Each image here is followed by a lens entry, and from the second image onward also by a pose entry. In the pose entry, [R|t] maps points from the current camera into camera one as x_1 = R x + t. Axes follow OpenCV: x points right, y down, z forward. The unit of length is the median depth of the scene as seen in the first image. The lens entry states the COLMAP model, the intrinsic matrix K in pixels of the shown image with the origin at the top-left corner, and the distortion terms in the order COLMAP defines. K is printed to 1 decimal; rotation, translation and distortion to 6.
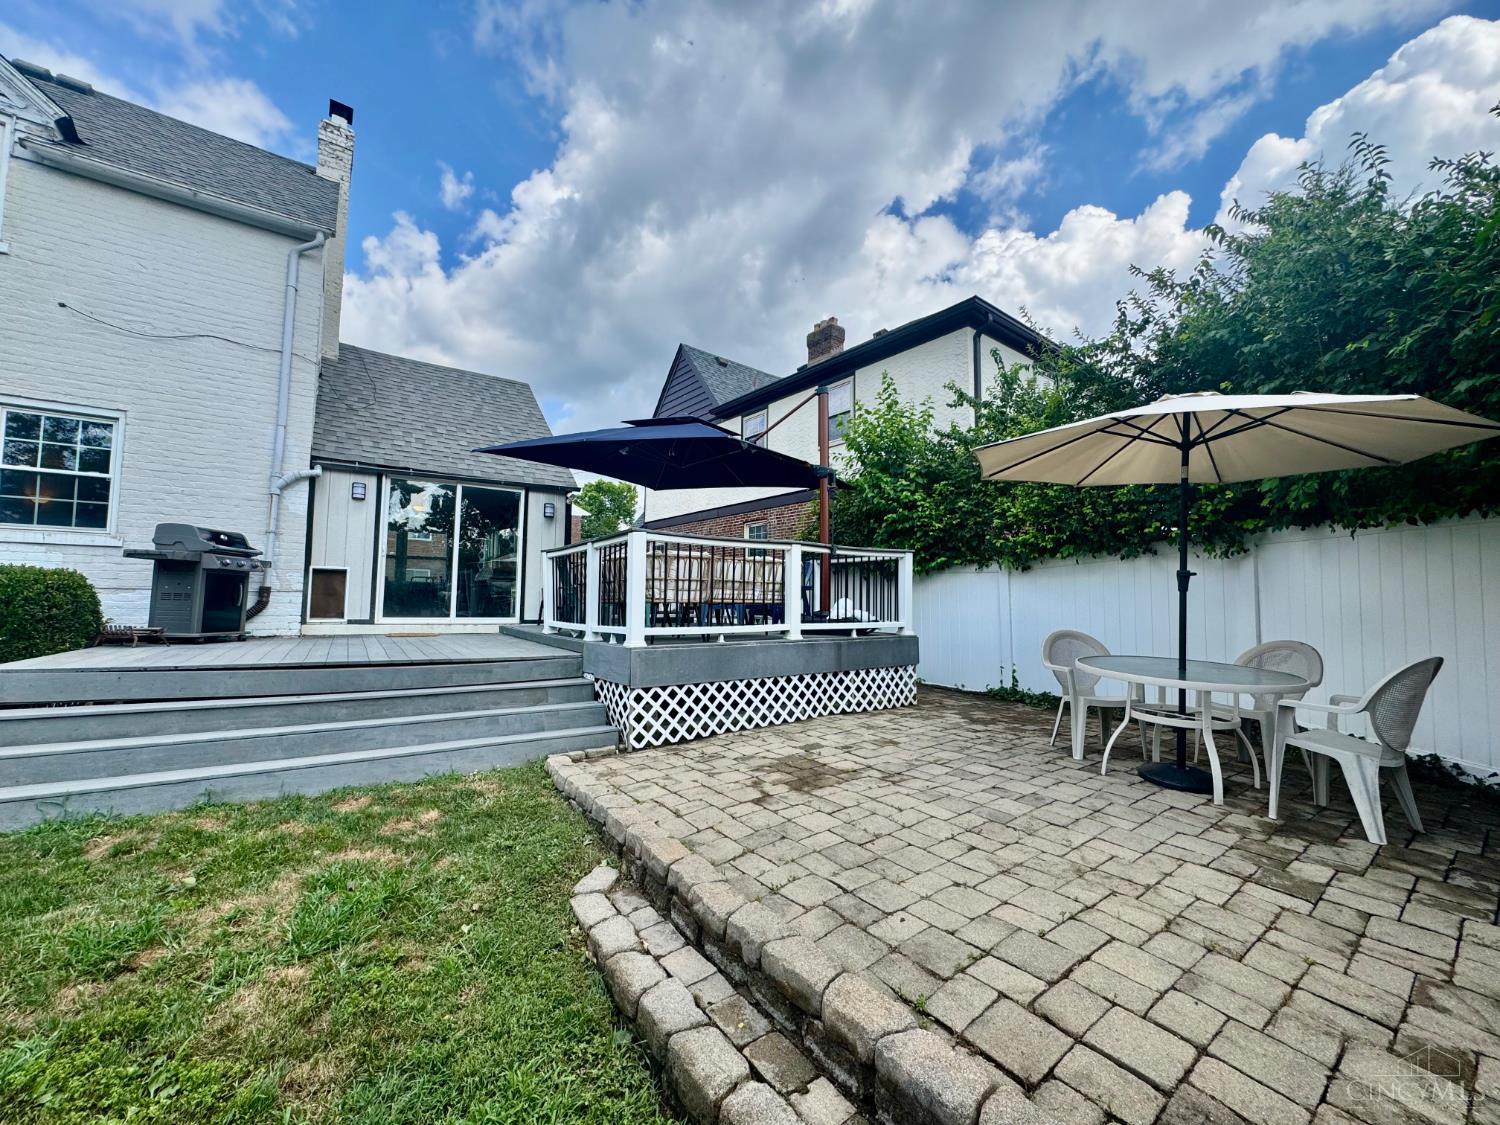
lens RADIAL K [[602.1, 0, 750.0], [0, 602.1, 562.5], [0, 0, 1]] dist [-0.003003, 0.000320]
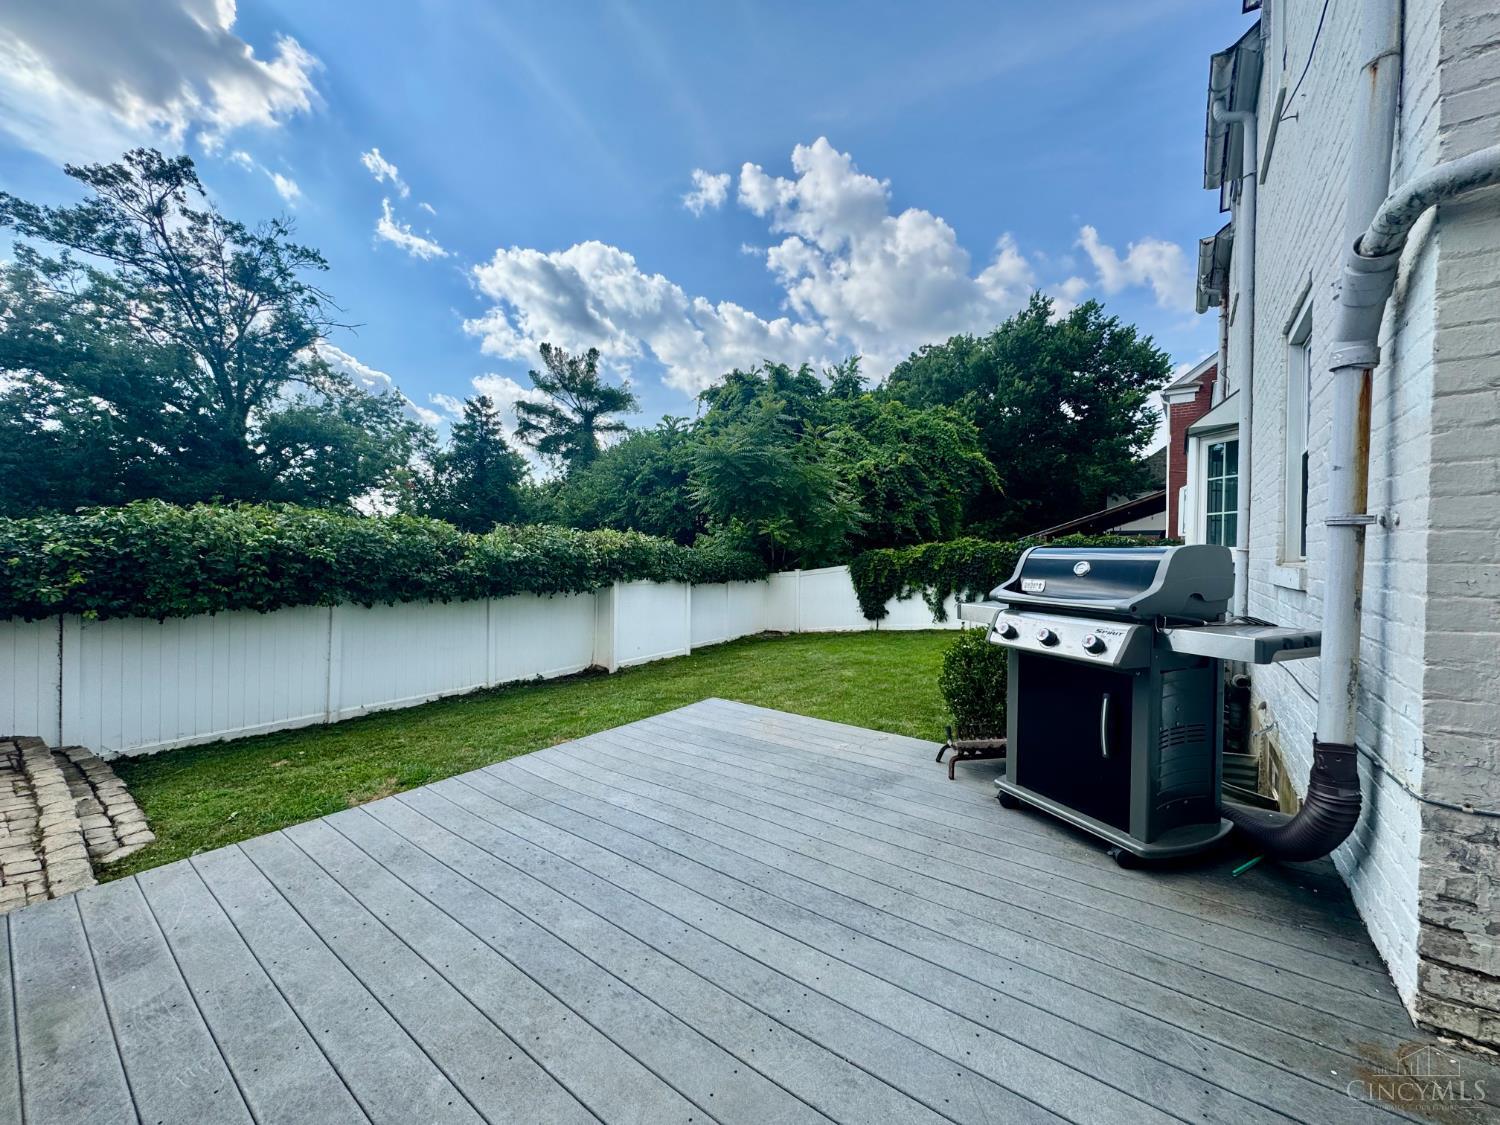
lens RADIAL K [[593.0, 0, 750.0], [0, 593.0, 562.5], [0, 0, 1]] dist [-0.000031, 0.000101]
pose [[-0.954131, -0.013361, -0.299092, -0.639123], [0.003110, 0.998508, -0.054524, -0.031533], [0.299374, -0.052953, -0.952665, 1.450233]]
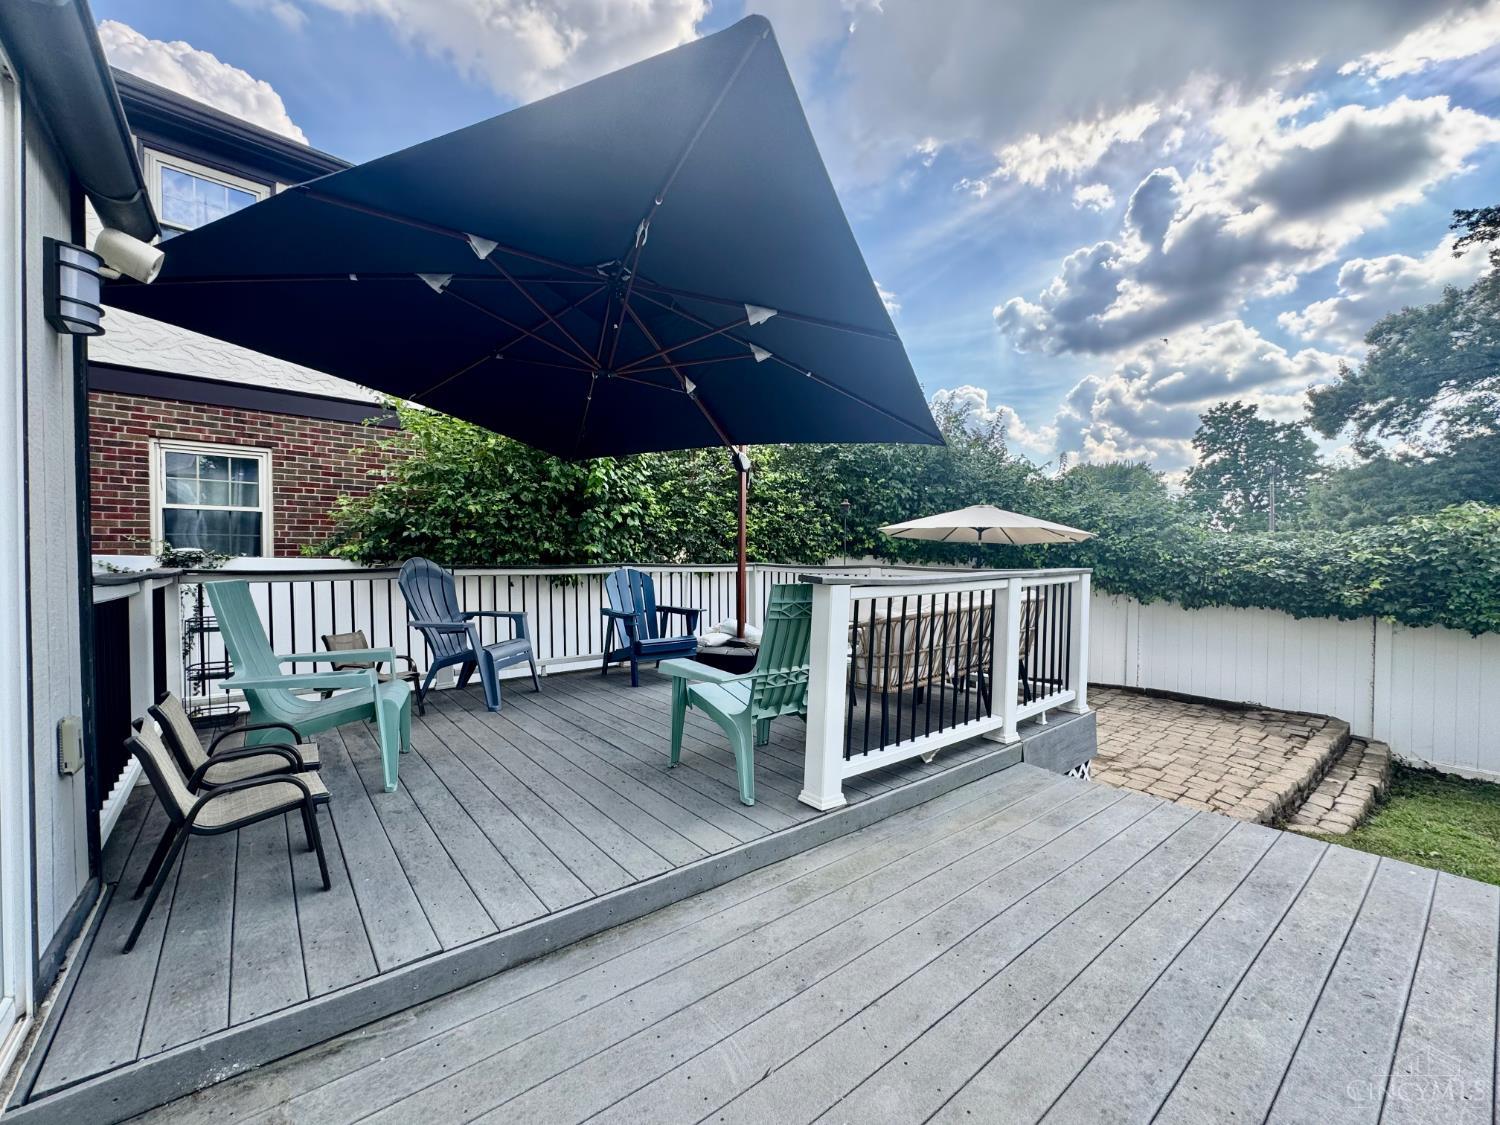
lens RADIAL K [[593.0, 0, 750.0], [0, 593.0, 562.5], [0, 0, 1]] dist [-0.000031, 0.000101]
pose [[-0.067332, -0.015450, 0.997611, -0.873965], [-0.064647, 0.997847, 0.011090, -0.042335], [-0.995634, -0.063746, -0.068185, 1.351116]]
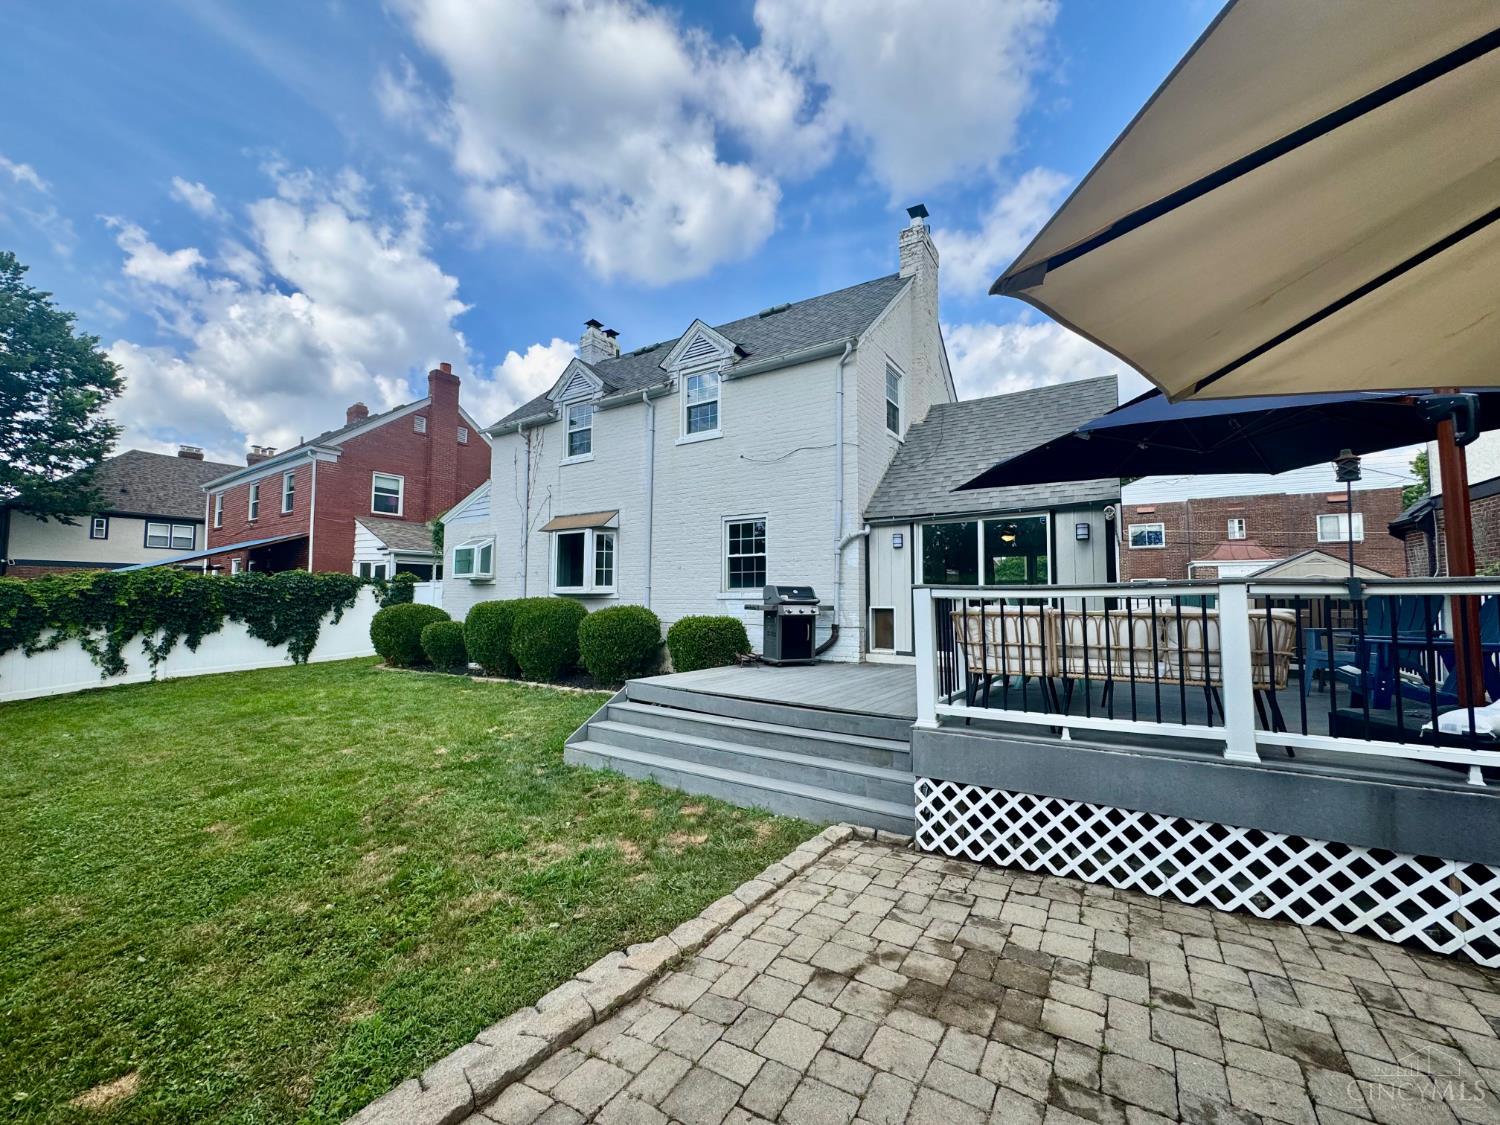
lens RADIAL K [[602.1, 0, 750.0], [0, 602.1, 562.5], [0, 0, 1]] dist [-0.003003, 0.000320]
pose [[0.365378, -0.067615, -0.928400, 0.451928], [0.064829, 0.996785, -0.047082, -0.055719], [0.928599, -0.042985, 0.368587, 0.417107]]
